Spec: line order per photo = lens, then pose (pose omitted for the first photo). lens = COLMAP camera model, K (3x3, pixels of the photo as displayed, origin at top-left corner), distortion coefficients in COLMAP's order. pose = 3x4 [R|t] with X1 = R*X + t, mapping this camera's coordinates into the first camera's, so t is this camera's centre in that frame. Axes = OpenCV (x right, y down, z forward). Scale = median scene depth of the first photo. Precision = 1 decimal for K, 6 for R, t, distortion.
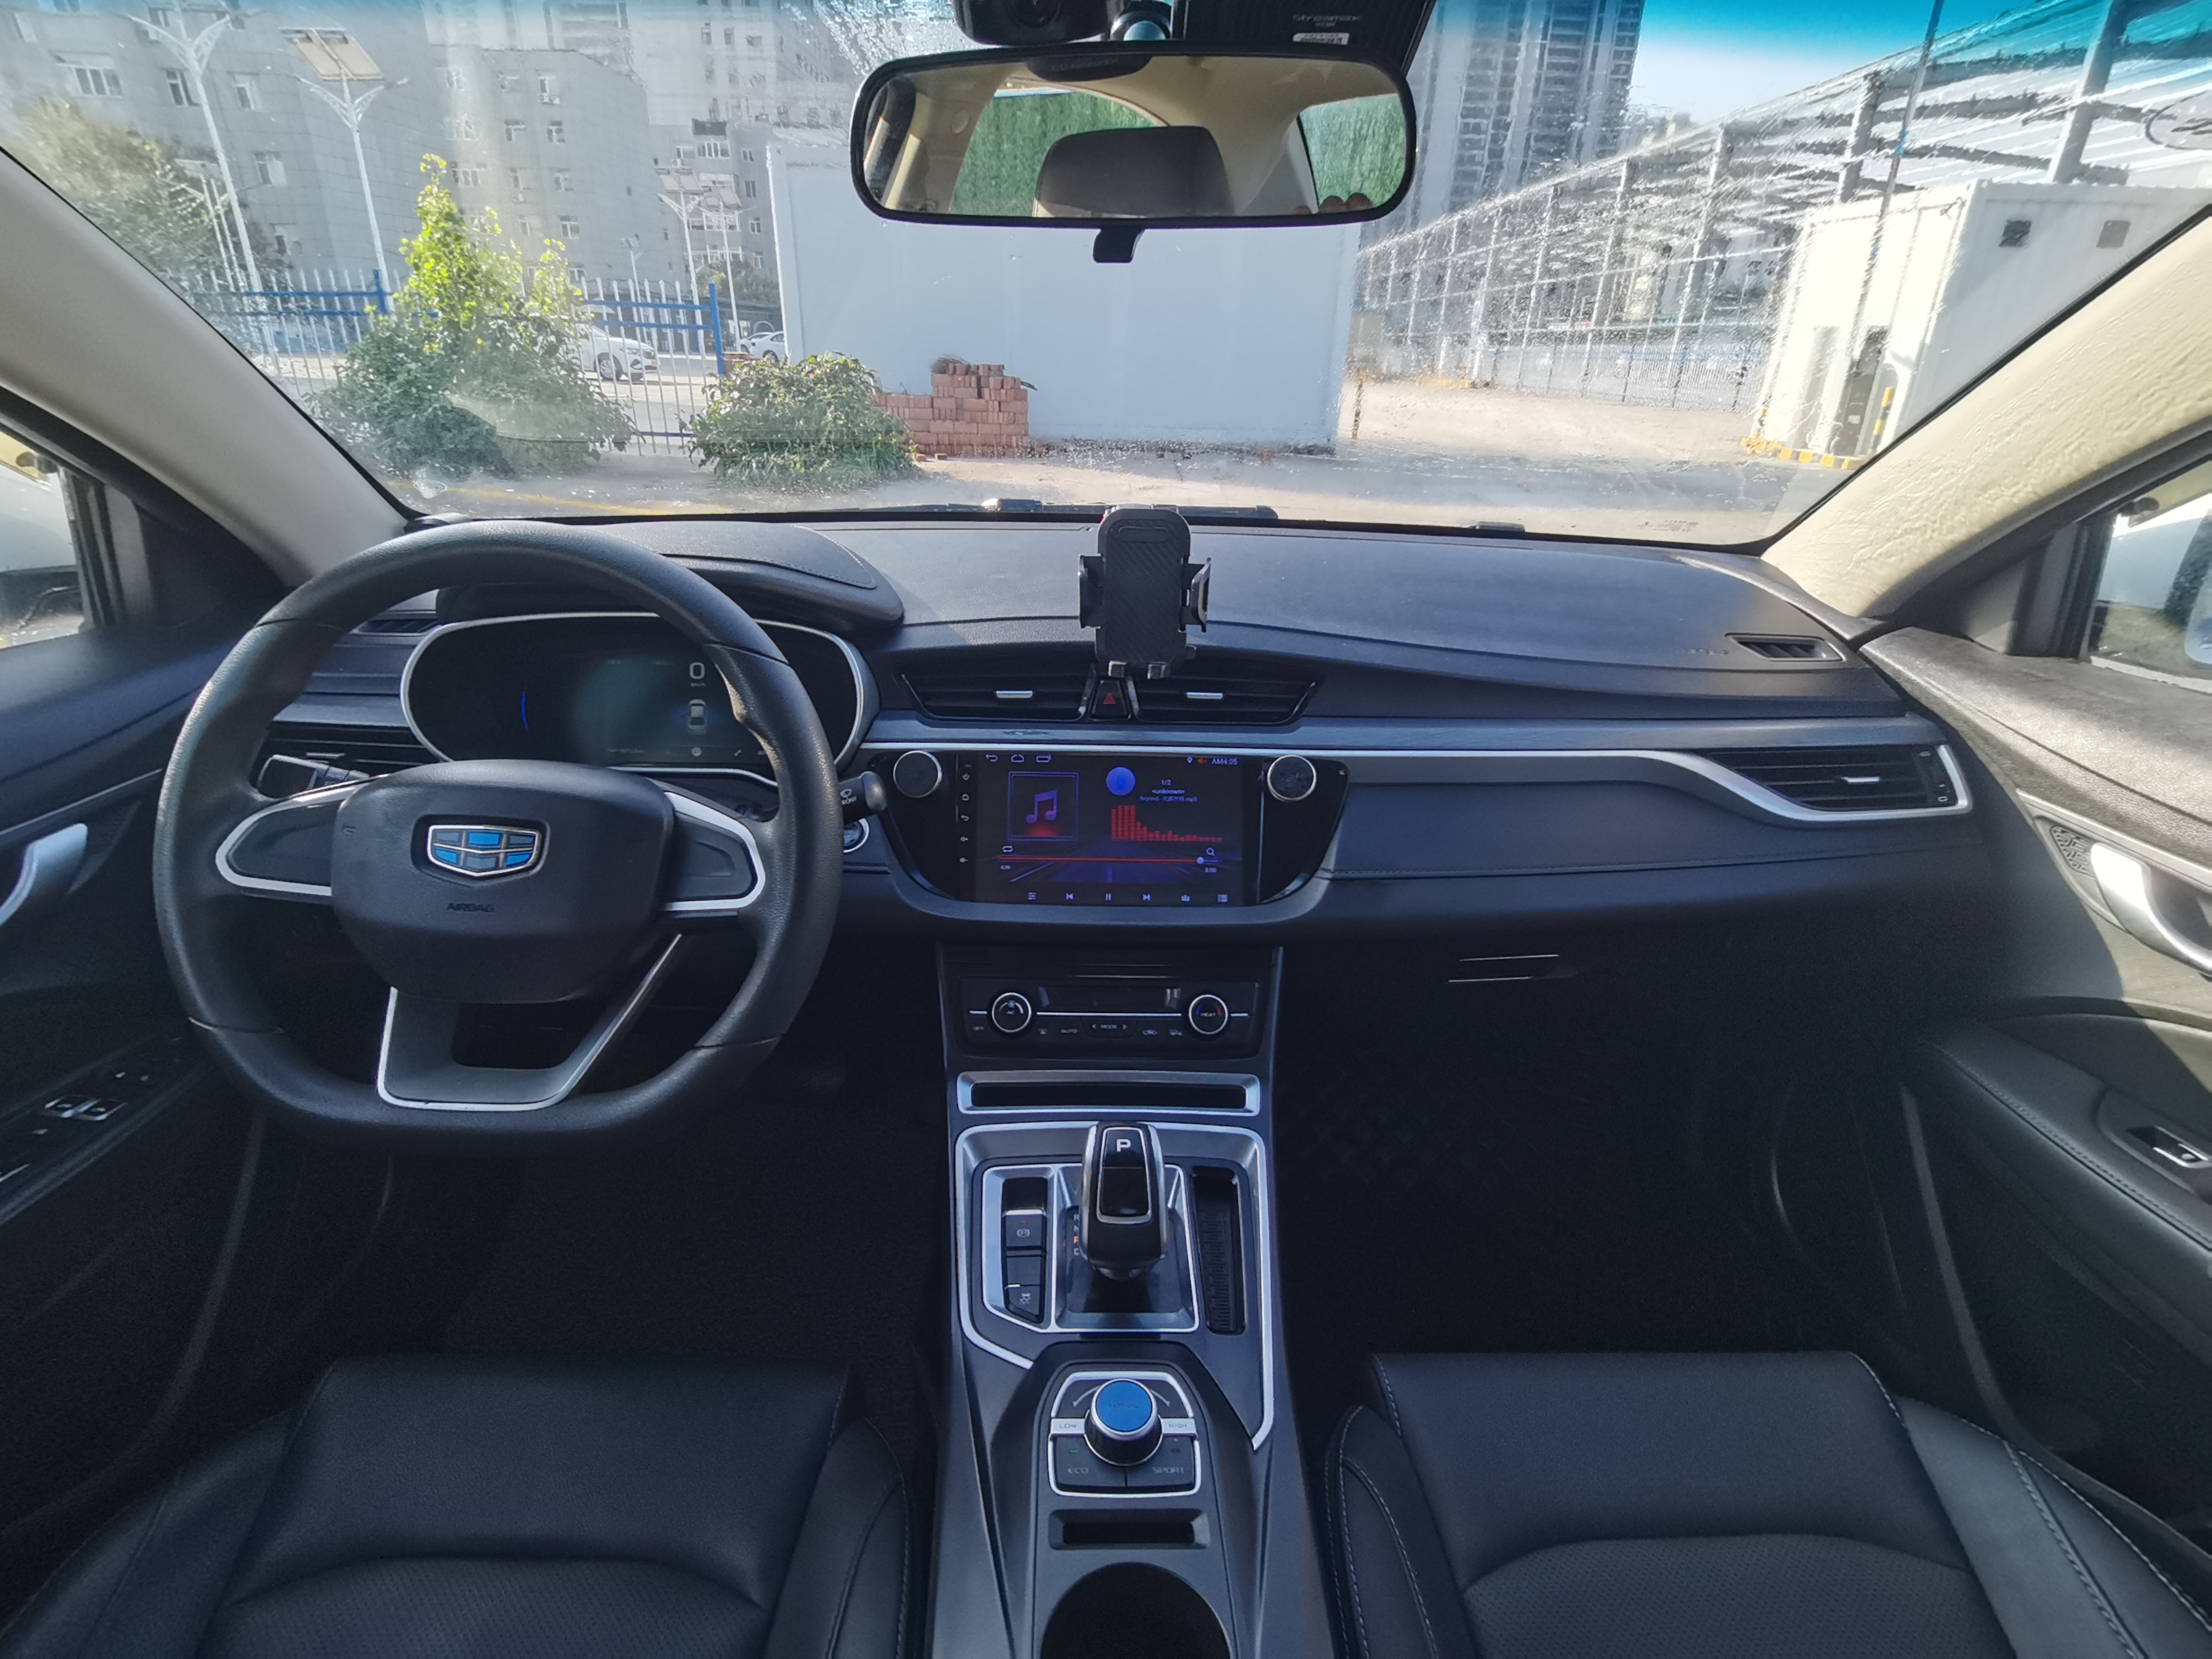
lens RADIAL K [[1097.4, 0, 1107.4], [0, 1097.4, 823.5], [0, 0, 1]] dist [-0.001824, -0.004510]
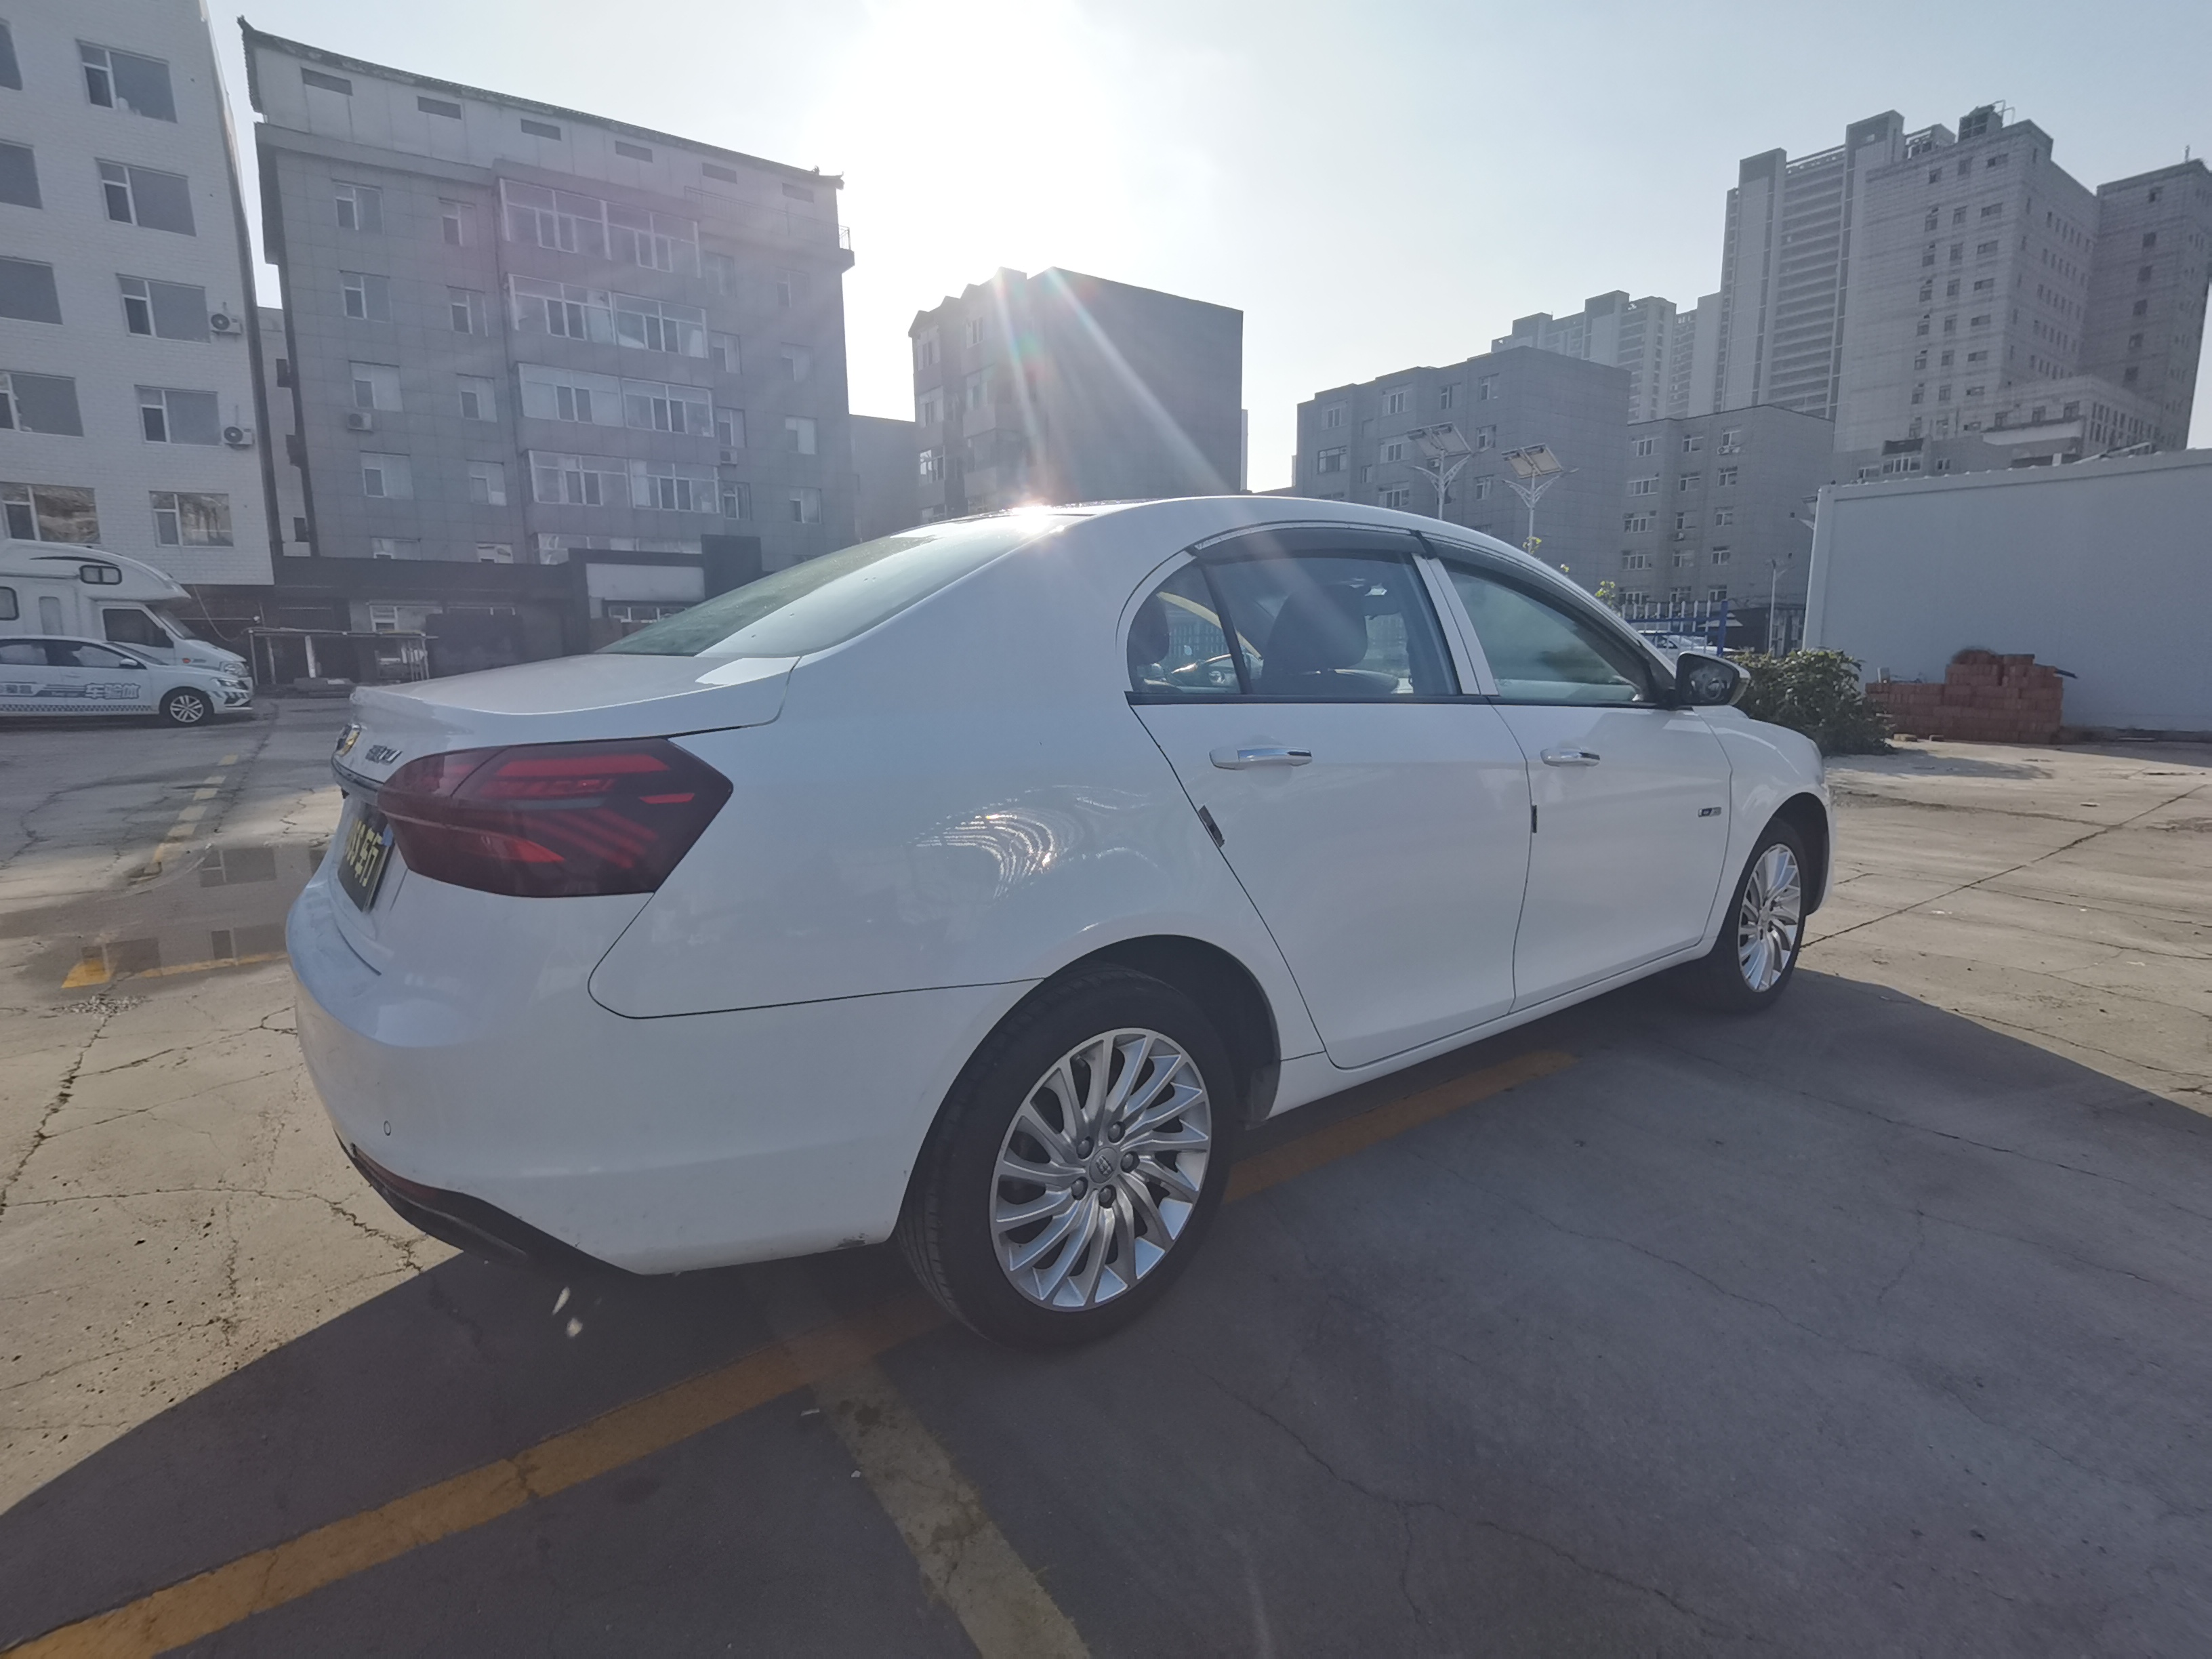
lens RADIAL K [[1097.4, 0, 1108.7], [0, 1097.4, 815.3], [0, 0, 1]] dist [-0.001824, -0.004510]
pose [[0.591873, 0.098268, -0.800018, 0.211831], [-0.303897, 0.946498, -0.108570, 0.080734], [0.746547, 0.307383, 0.590070, -0.162728]]
